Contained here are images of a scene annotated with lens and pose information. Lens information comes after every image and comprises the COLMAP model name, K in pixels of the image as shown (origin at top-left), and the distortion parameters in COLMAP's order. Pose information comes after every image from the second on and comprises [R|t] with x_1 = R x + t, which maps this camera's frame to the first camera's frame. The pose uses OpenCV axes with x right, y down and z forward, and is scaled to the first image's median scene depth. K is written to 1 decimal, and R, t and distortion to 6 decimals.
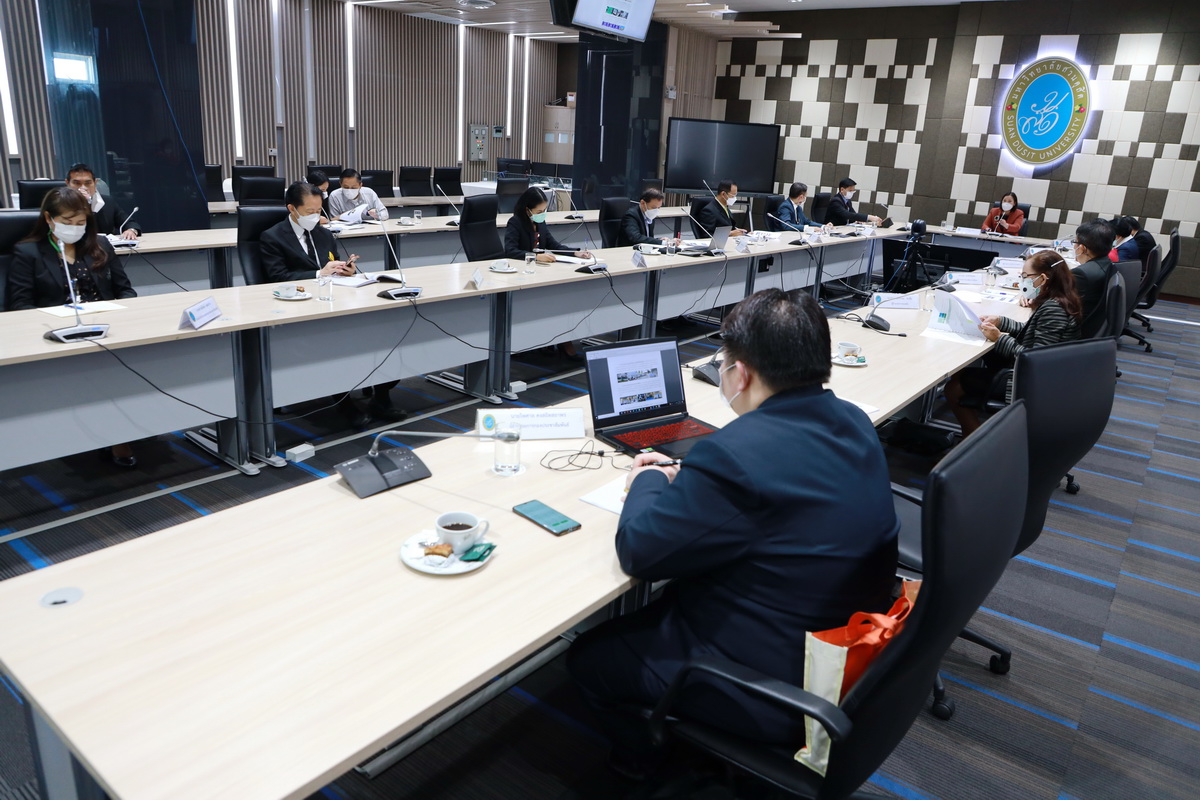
lens RADIAL K [[872.9, 0, 599.7], [0, 872.9, 396.6], [0, 0, 1]] dist [0.026672, -0.006081]
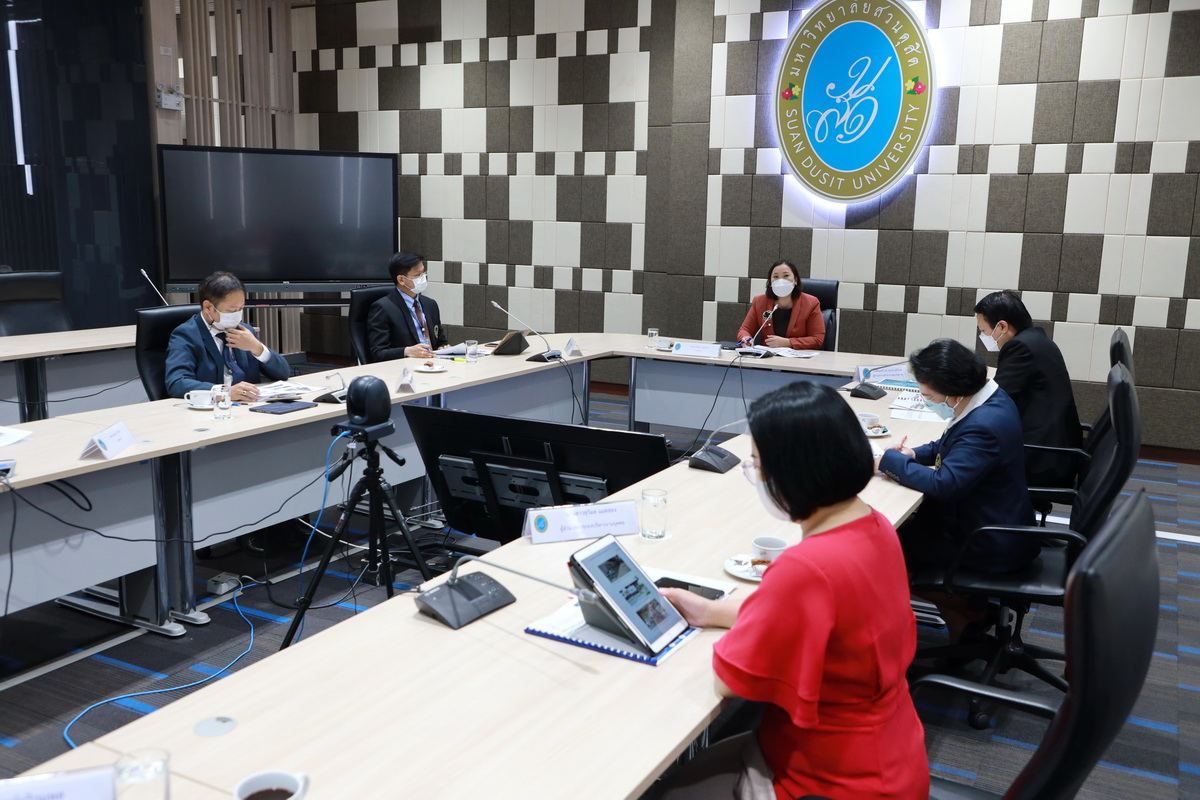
lens RADIAL K [[1105.3, 0, 600.7], [0, 1105.3, 402.0], [0, 0, 1]] dist [0.108003, 0.000000]
pose [[0.992815, -0.055014, 0.106262, 0.271812], [0.068934, 0.988835, -0.132115, -0.073188], [-0.097807, 0.138491, 0.985522, 0.388315]]
